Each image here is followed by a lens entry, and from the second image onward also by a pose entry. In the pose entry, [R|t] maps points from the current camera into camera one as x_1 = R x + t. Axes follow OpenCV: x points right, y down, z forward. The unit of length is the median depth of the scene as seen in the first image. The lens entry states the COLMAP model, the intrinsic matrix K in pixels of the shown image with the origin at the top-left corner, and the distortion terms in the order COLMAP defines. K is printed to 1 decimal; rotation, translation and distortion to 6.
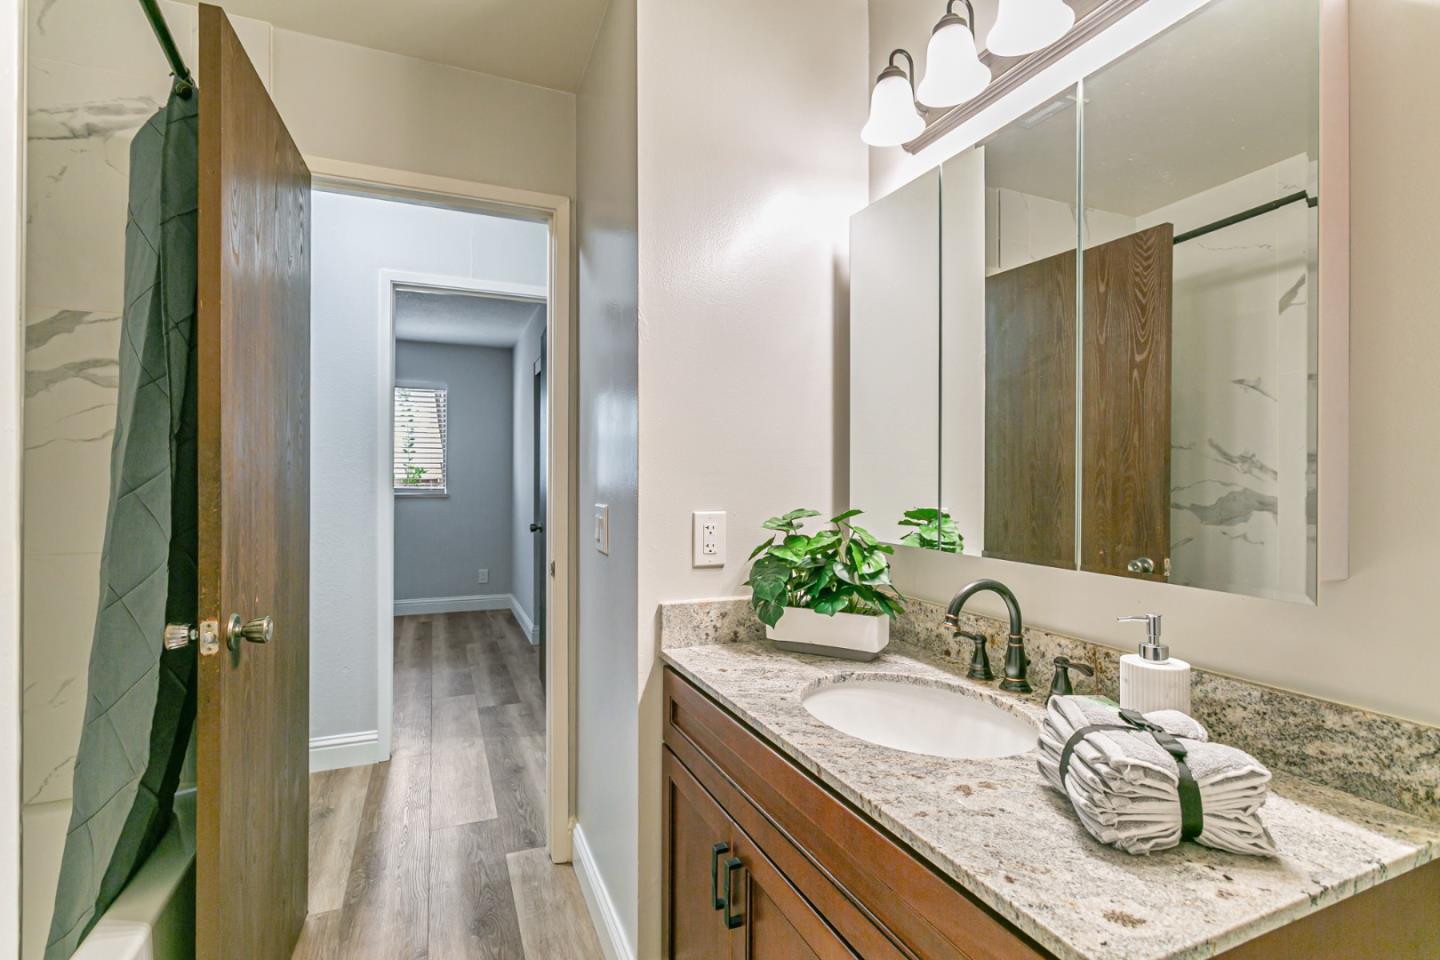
lens RADIAL K [[692.1, 0, 726.3], [0, 692.1, 476.5], [0, 0, 1]] dist [-0.003367, 0.000236]
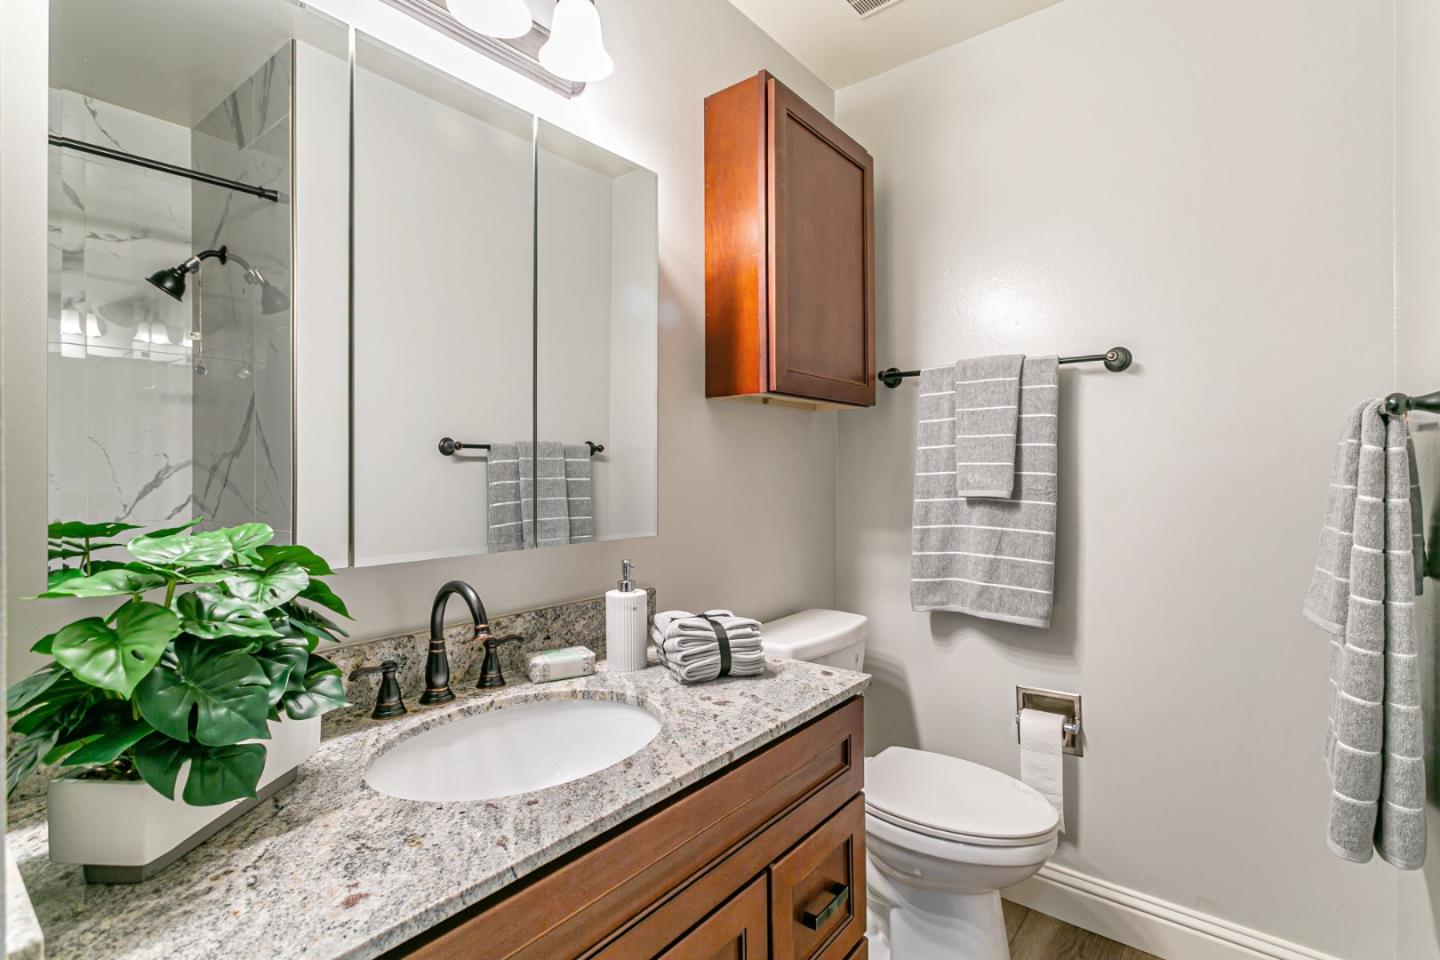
lens RADIAL K [[692.1, 0, 722.2], [0, 692.1, 472.9], [0, 0, 1]] dist [-0.003367, 0.000236]
pose [[-0.470654, -0.002021, 0.882315, -0.577699], [0.002389, 0.999991, 0.003565, 0.011269], [-0.882314, 0.003785, -0.470645, 1.158631]]
